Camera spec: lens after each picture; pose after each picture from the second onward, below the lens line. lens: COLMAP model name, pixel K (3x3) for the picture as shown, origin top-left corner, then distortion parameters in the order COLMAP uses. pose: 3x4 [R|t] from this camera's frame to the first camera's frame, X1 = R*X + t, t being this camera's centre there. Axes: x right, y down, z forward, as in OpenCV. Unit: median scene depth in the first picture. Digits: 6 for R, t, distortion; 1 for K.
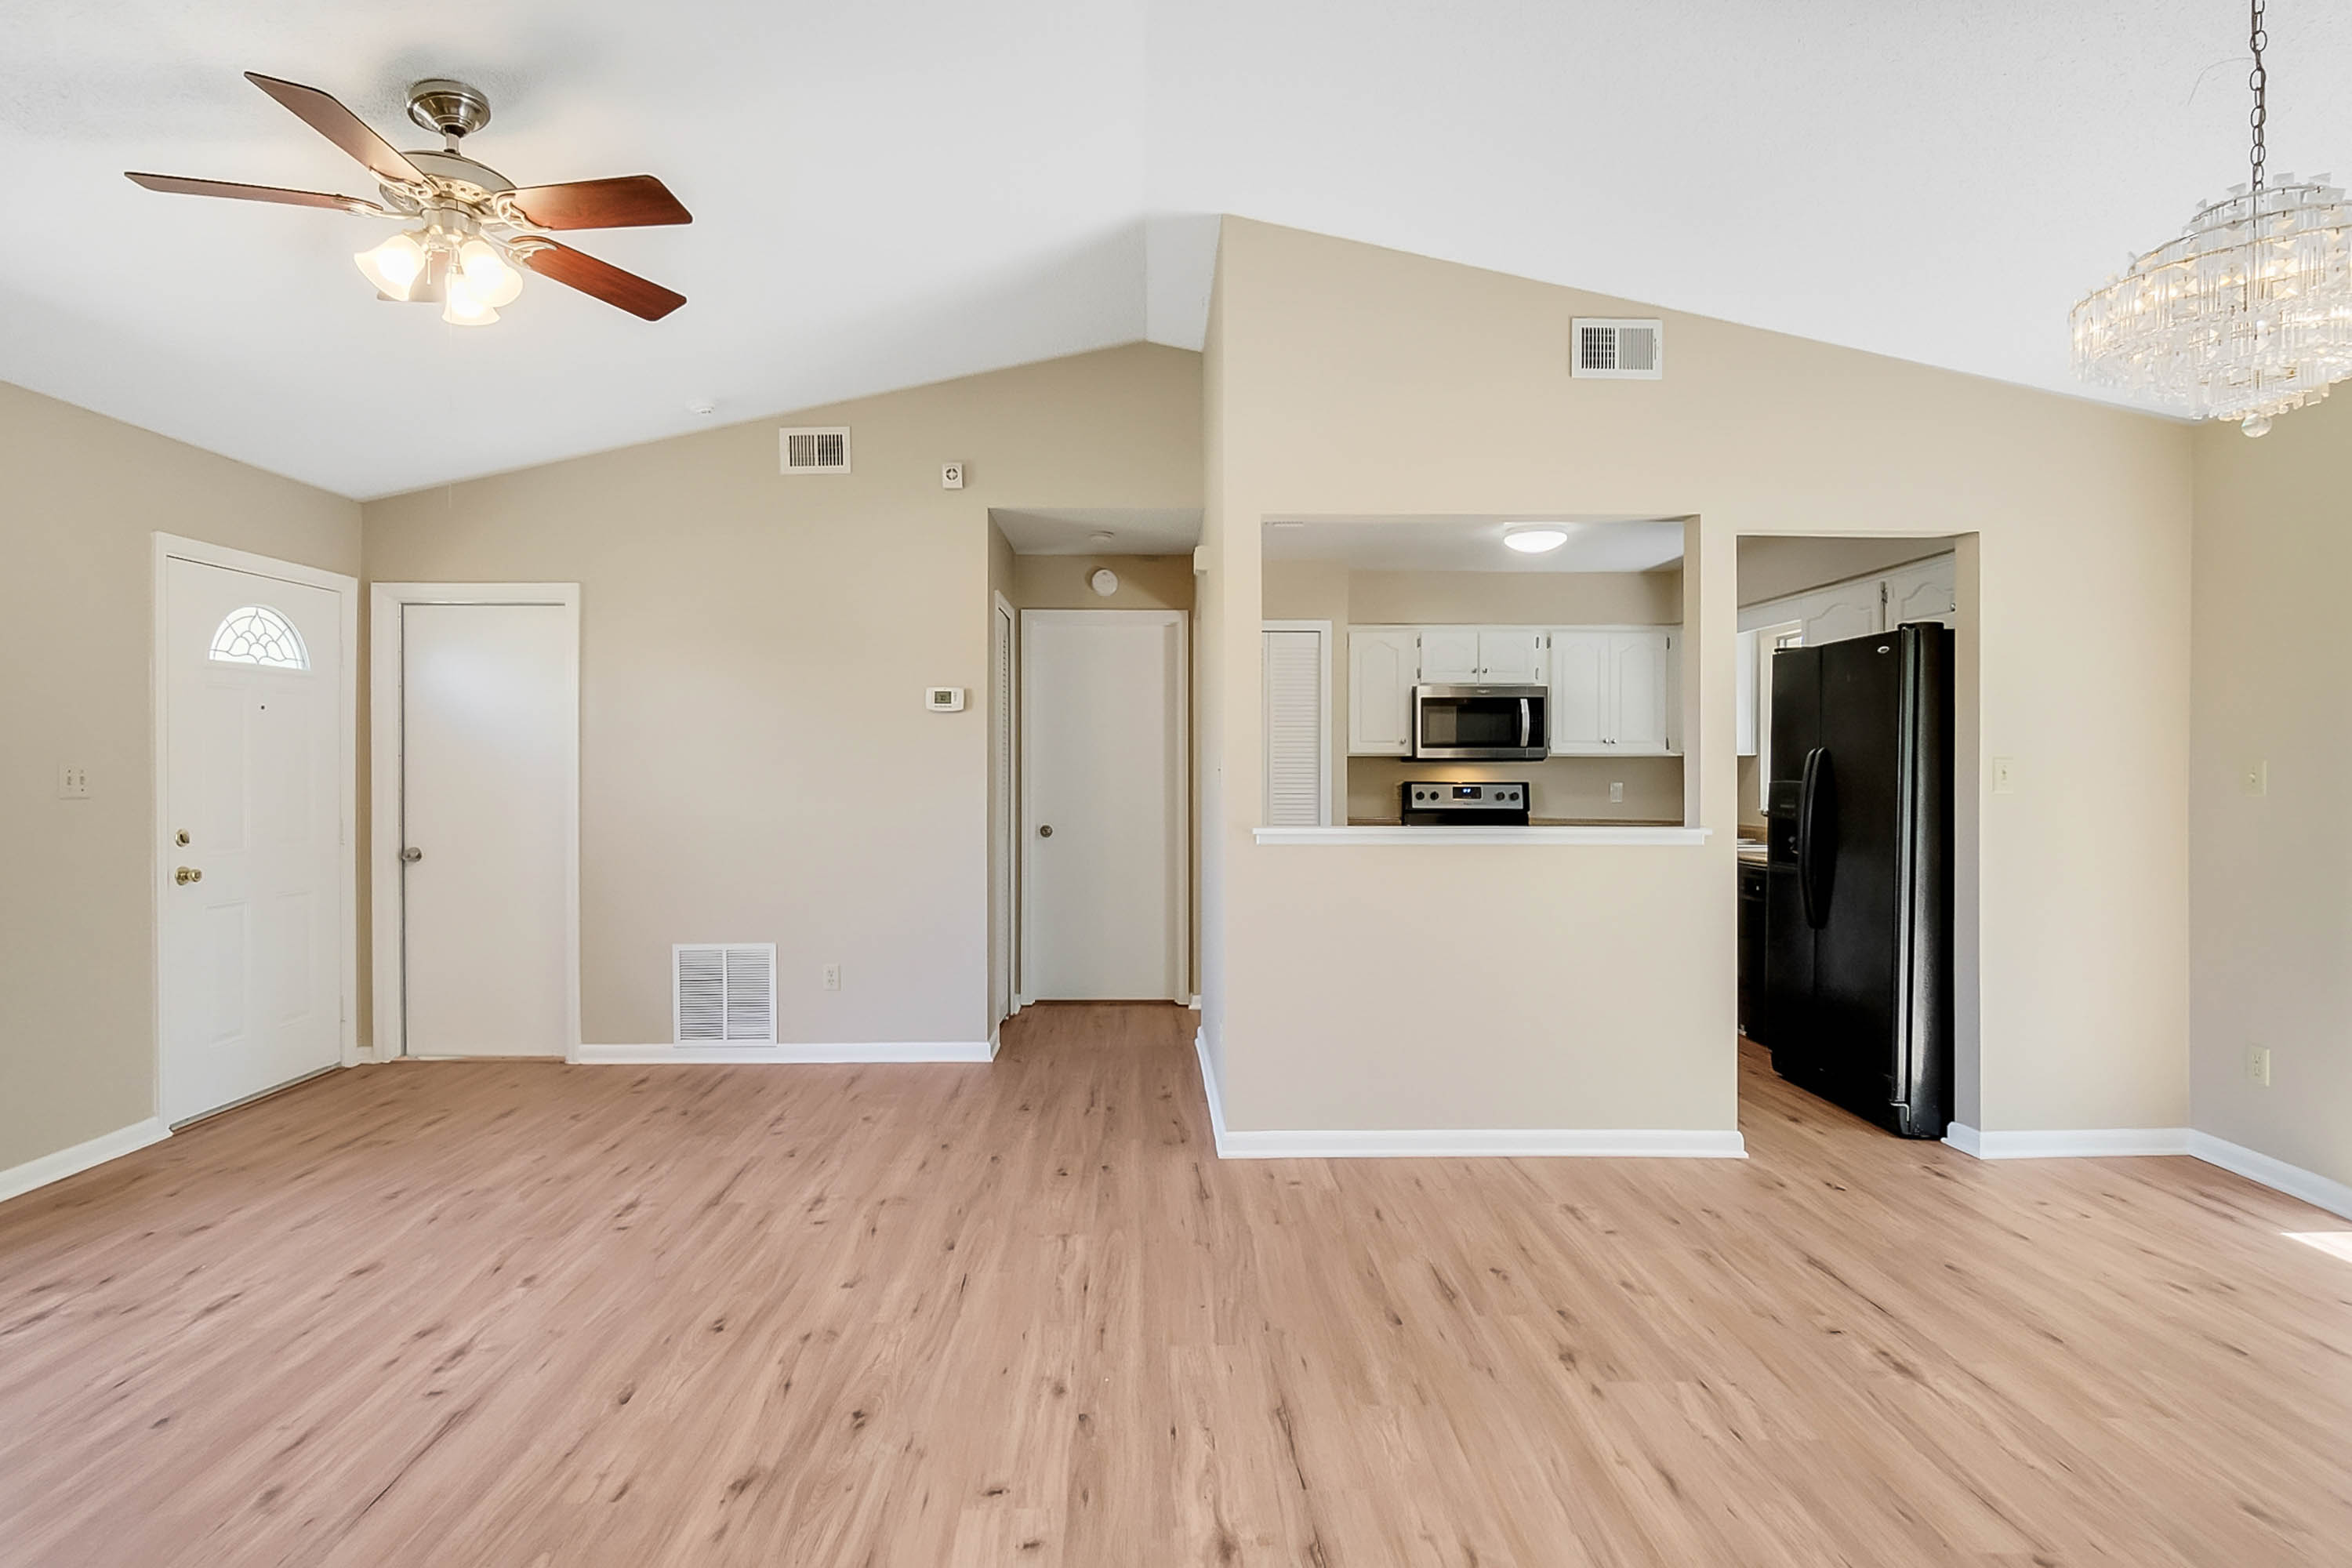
lens RADIAL K [[1208.7, 0, 1176.0], [0, 1208.7, 784.0], [0, 0, 1]] dist [-0.005305, -0.000798]
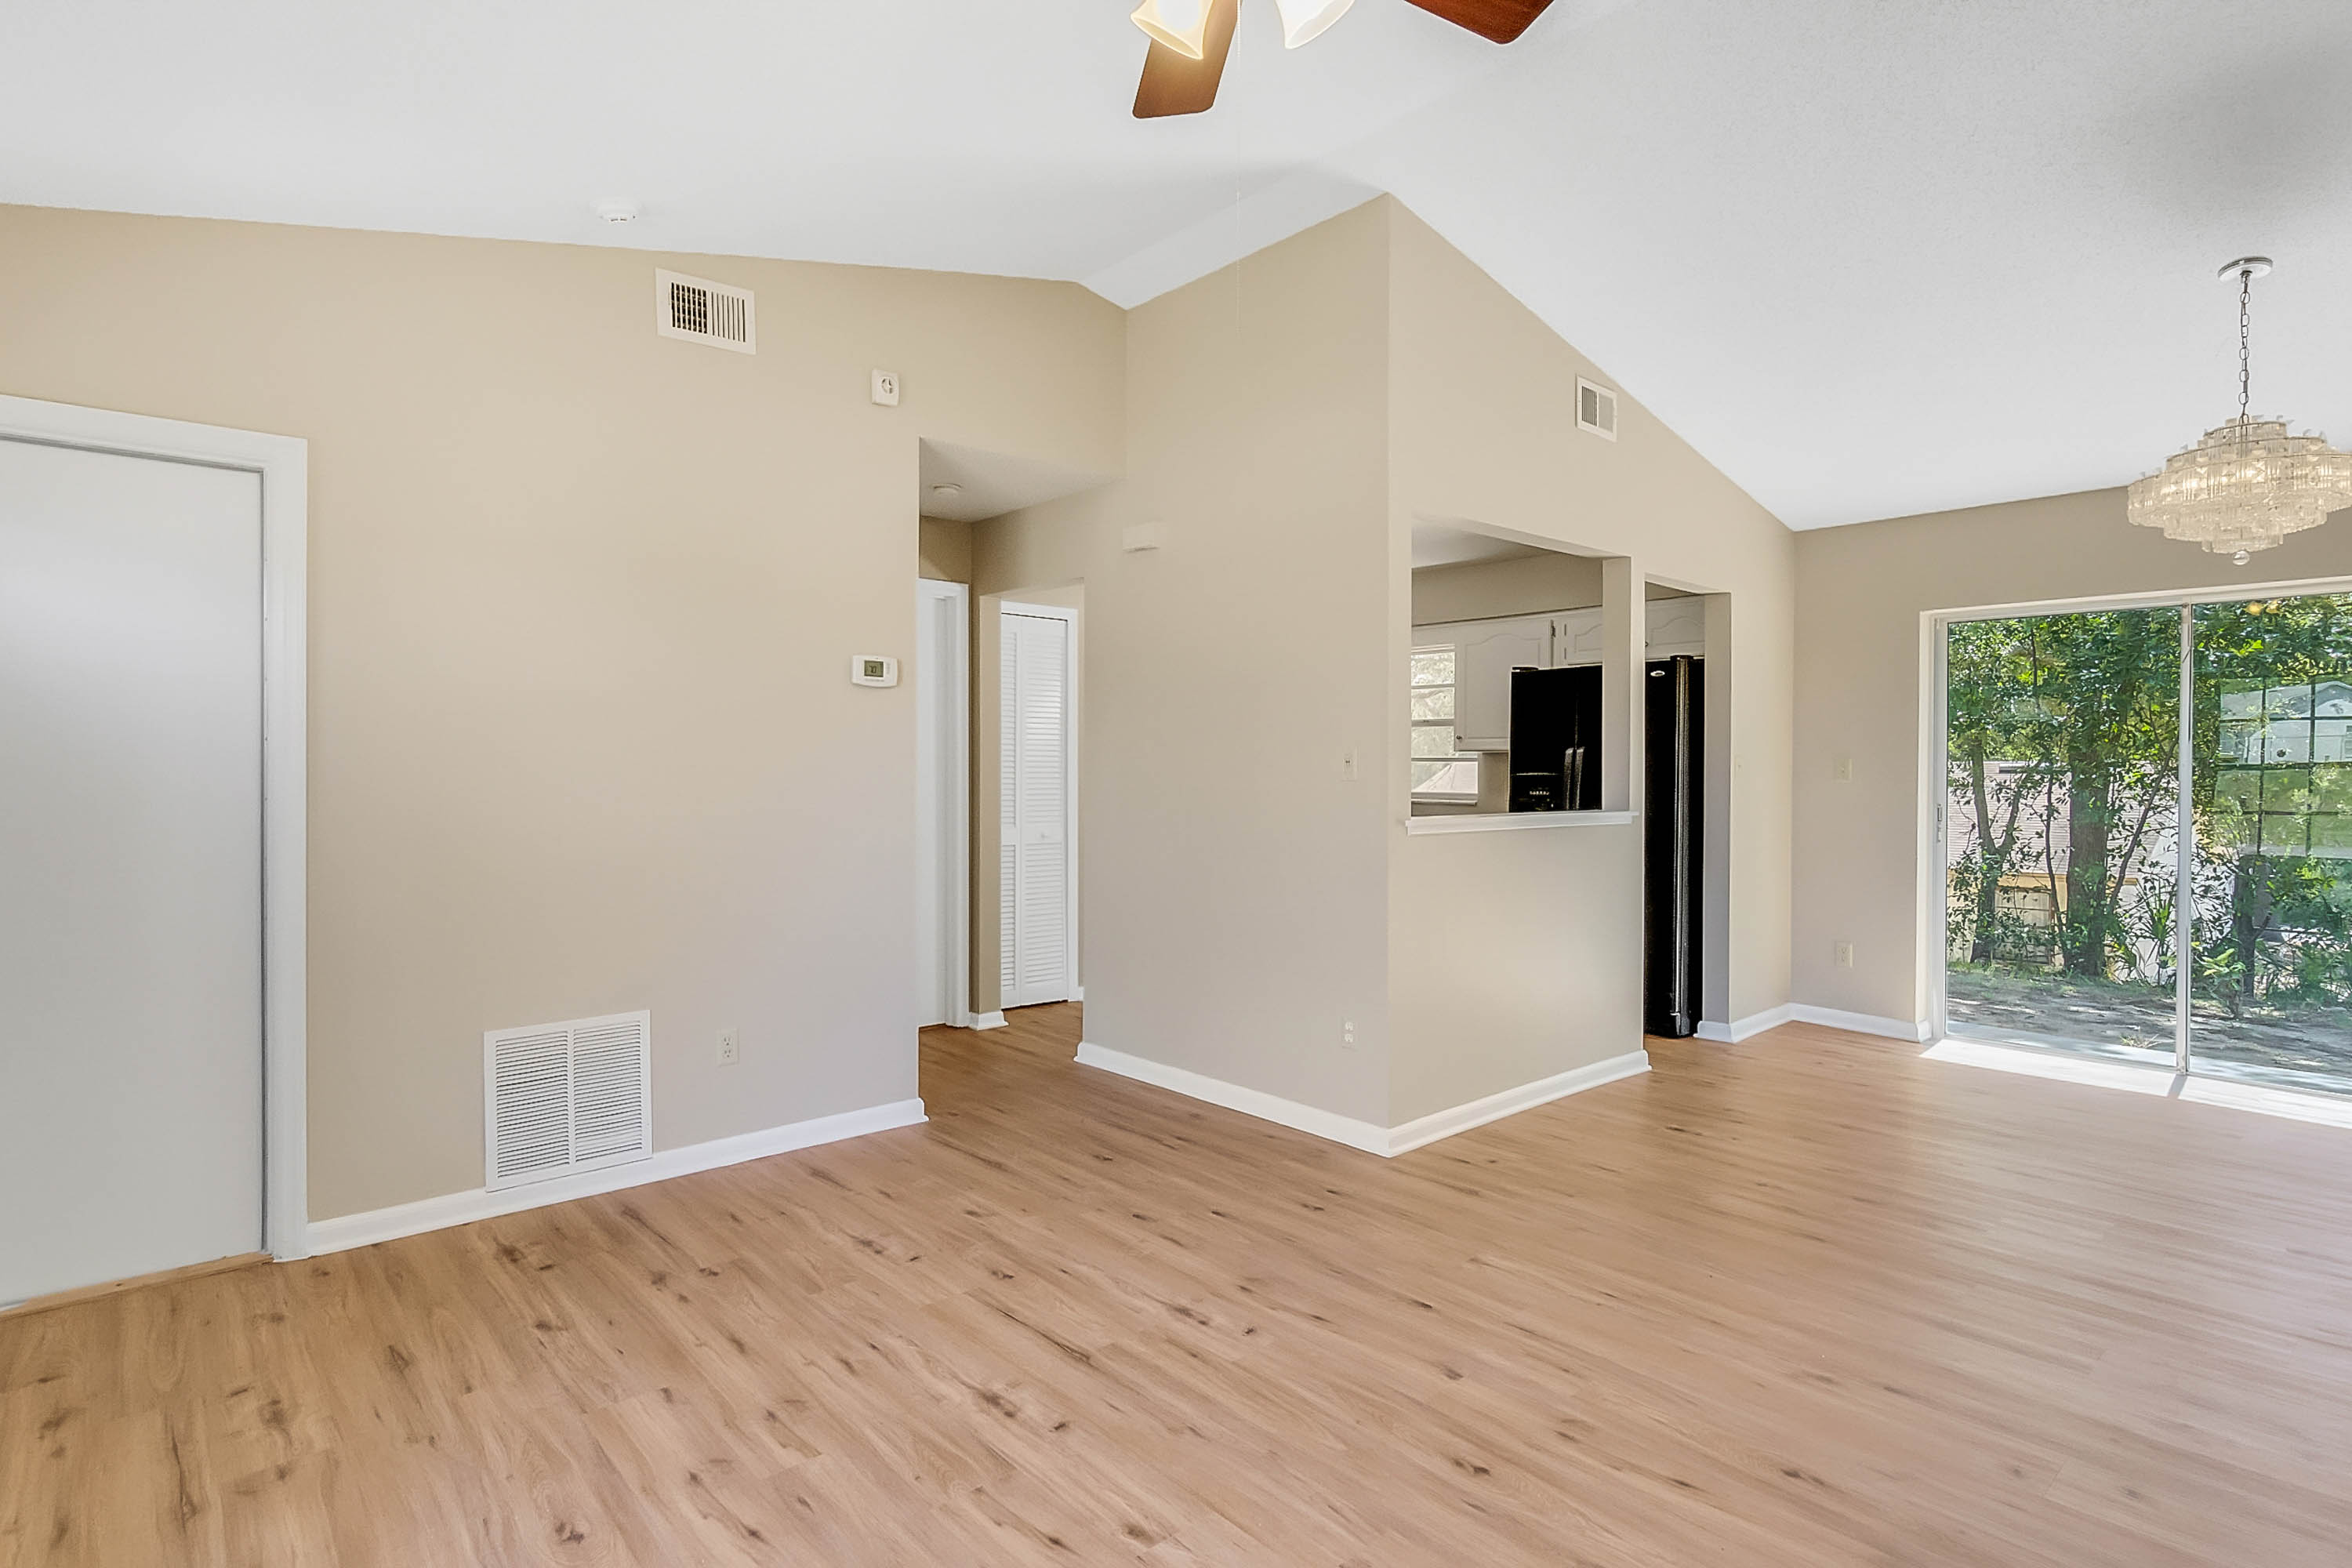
lens RADIAL K [[1180.4, 0, 1182.8], [0, 1180.4, 784.5], [0, 0, 1]] dist [-0.007637, 0.000012]
pose [[0.762889, -0.007773, 0.646483, -0.610088], [0.006439, 0.999969, 0.004425, 0.001715], [-0.646497, 0.000787, 0.762916, 0.326252]]
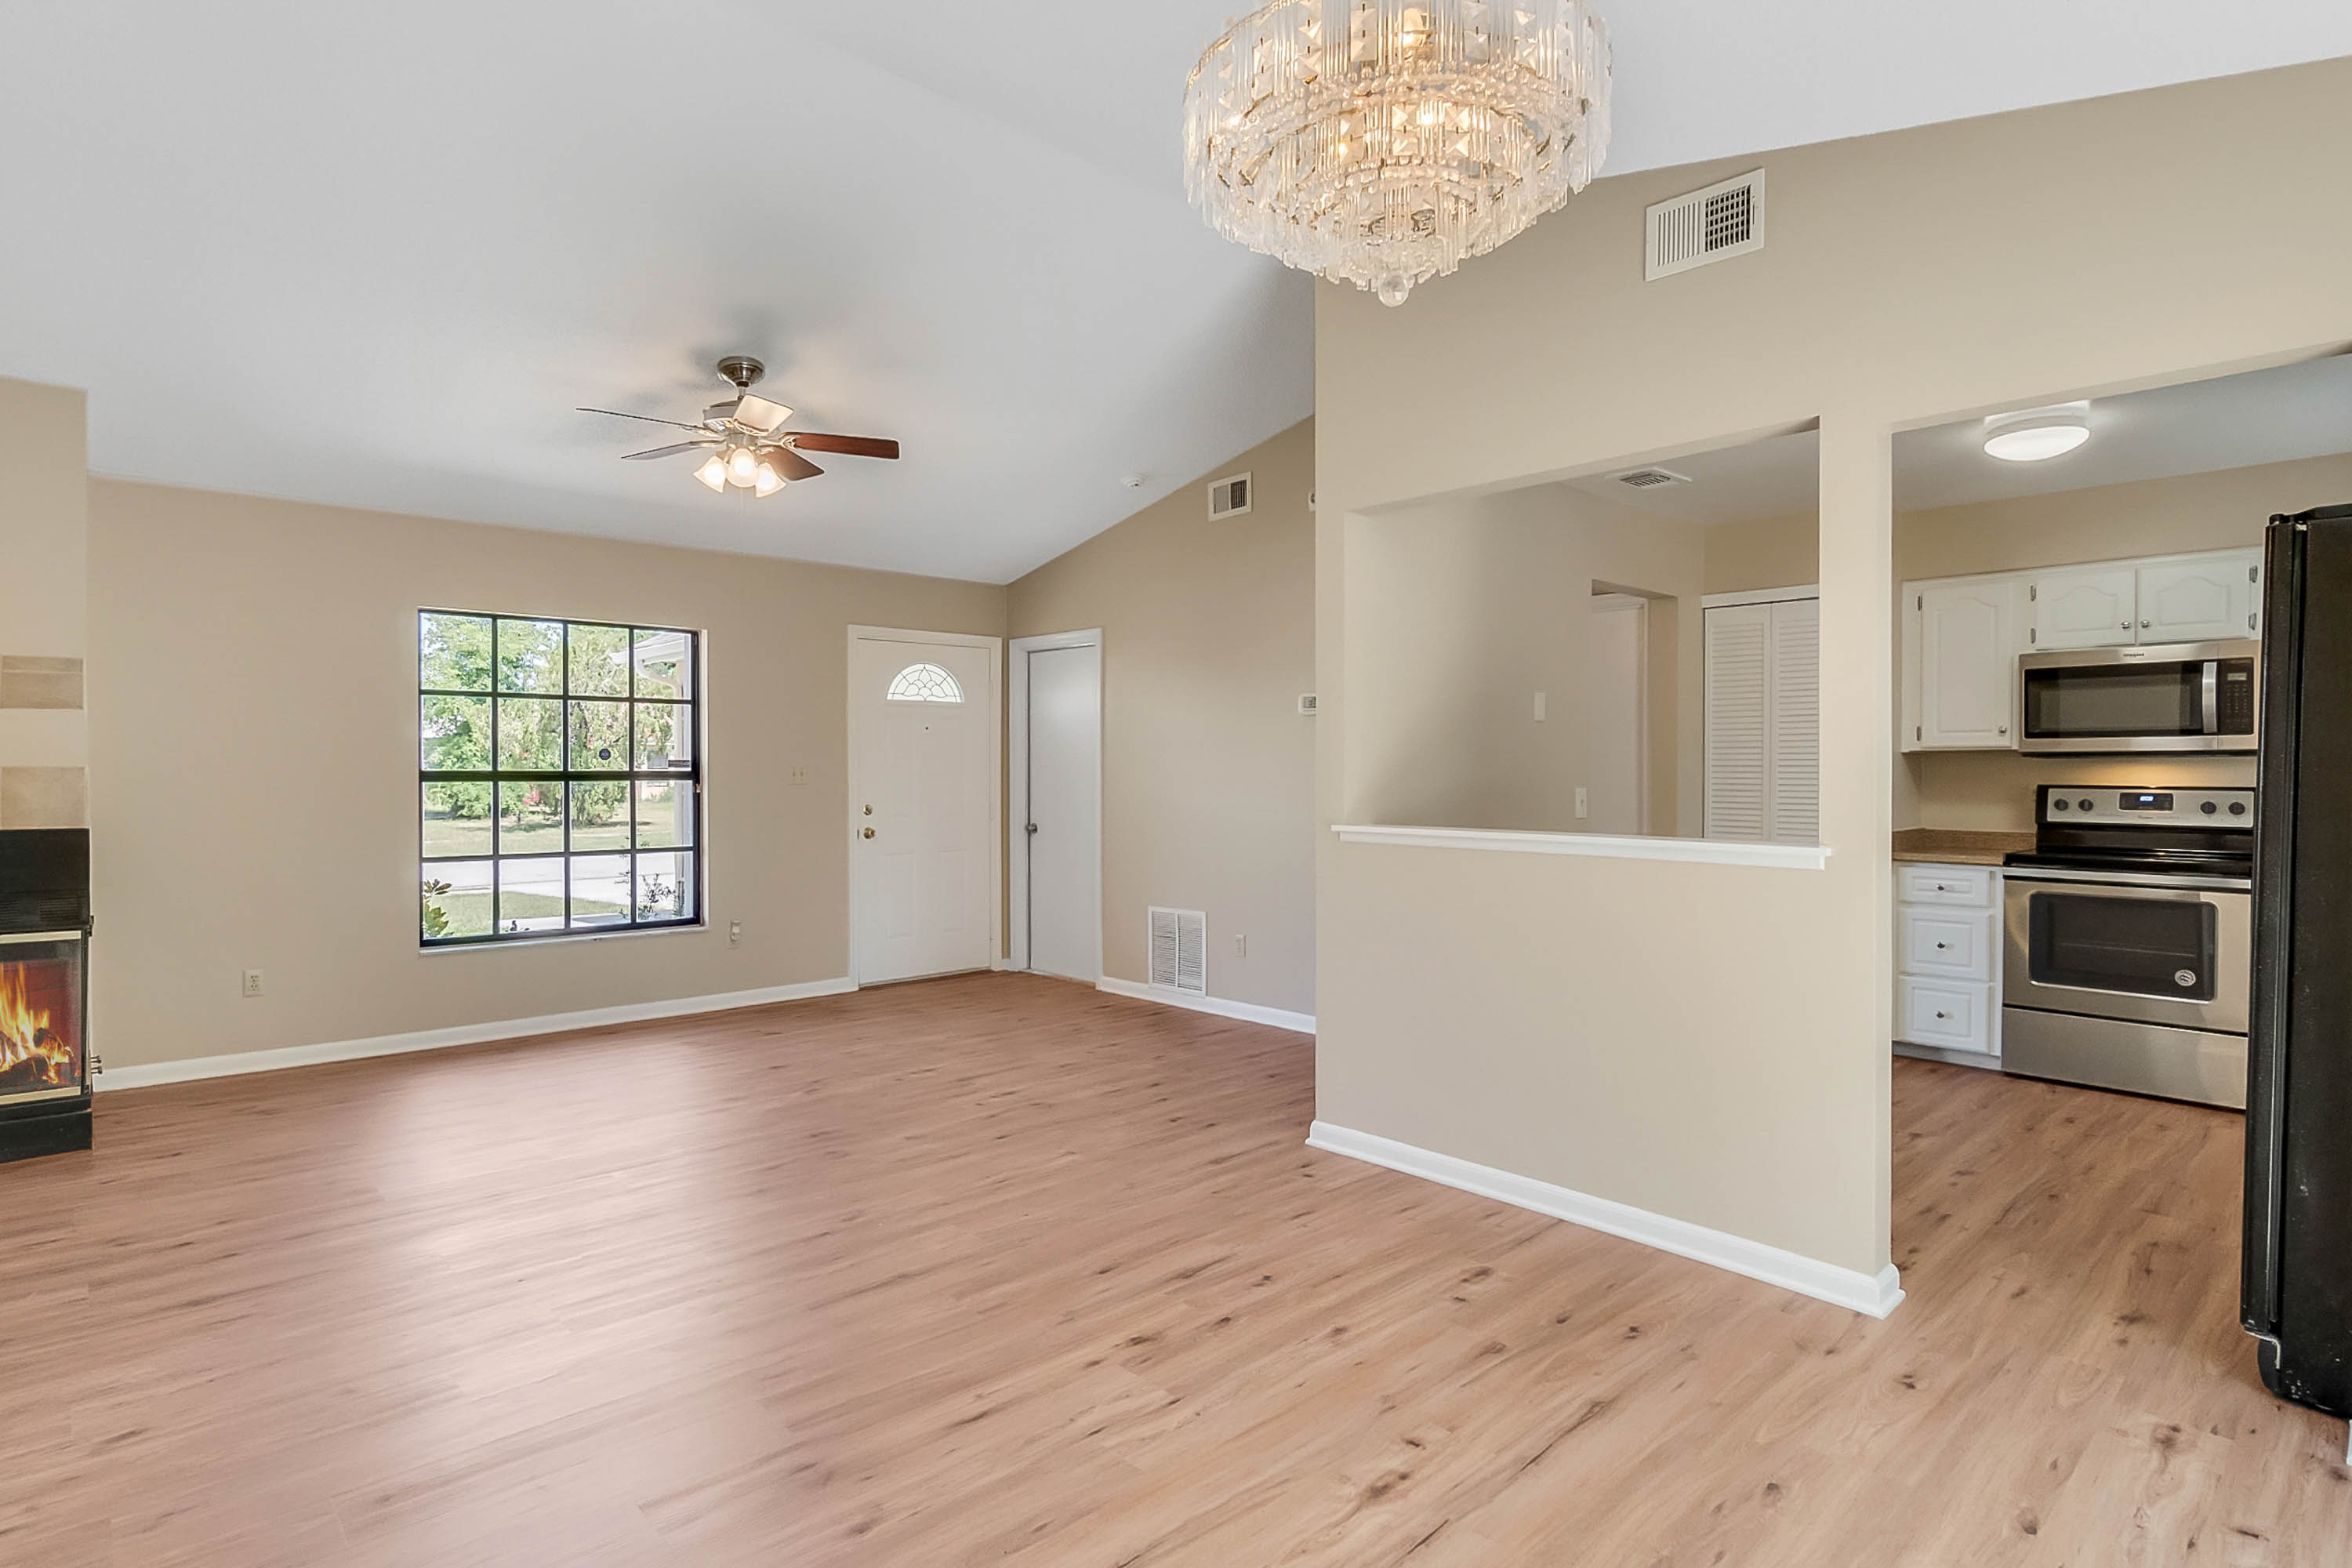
lens RADIAL K [[1225.9, 0, 1169.4], [0, 1225.9, 781.3], [0, 0, 1]] dist [-0.001418, -0.000606]
pose [[0.660168, 0.006850, -0.751086, 0.639704], [-0.009820, 0.999952, 0.000489, 0.001315], [0.751053, 0.007053, 0.660204, 0.190187]]
